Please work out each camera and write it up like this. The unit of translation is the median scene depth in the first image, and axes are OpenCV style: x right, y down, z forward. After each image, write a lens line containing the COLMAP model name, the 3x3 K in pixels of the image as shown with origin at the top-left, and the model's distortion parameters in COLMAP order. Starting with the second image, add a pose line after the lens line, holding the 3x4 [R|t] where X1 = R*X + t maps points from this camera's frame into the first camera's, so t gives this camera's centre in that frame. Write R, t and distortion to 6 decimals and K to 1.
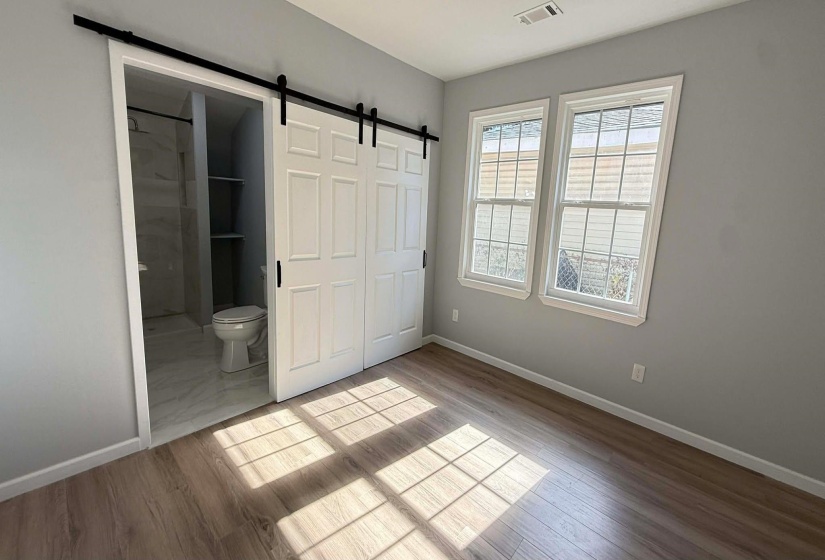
lens RADIAL K [[332.9, 0, 412.6], [0, 332.9, 260.1], [0, 0, 1]] dist [-0.000416, -0.000054]
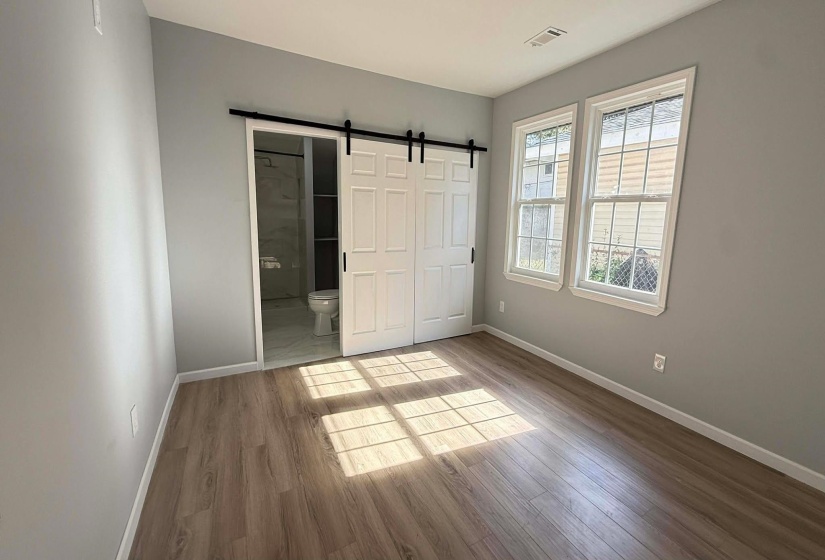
lens RADIAL K [[328.3, 0, 406.2], [0, 328.3, 257.5], [0, 0, 1]] dist [0.000590, -0.000007]
pose [[0.944434, 0.000864, -0.328700, 0.263643], [-0.010585, 0.999558, -0.027786, 0.053413], [0.328530, 0.029721, 0.944026, -0.186942]]
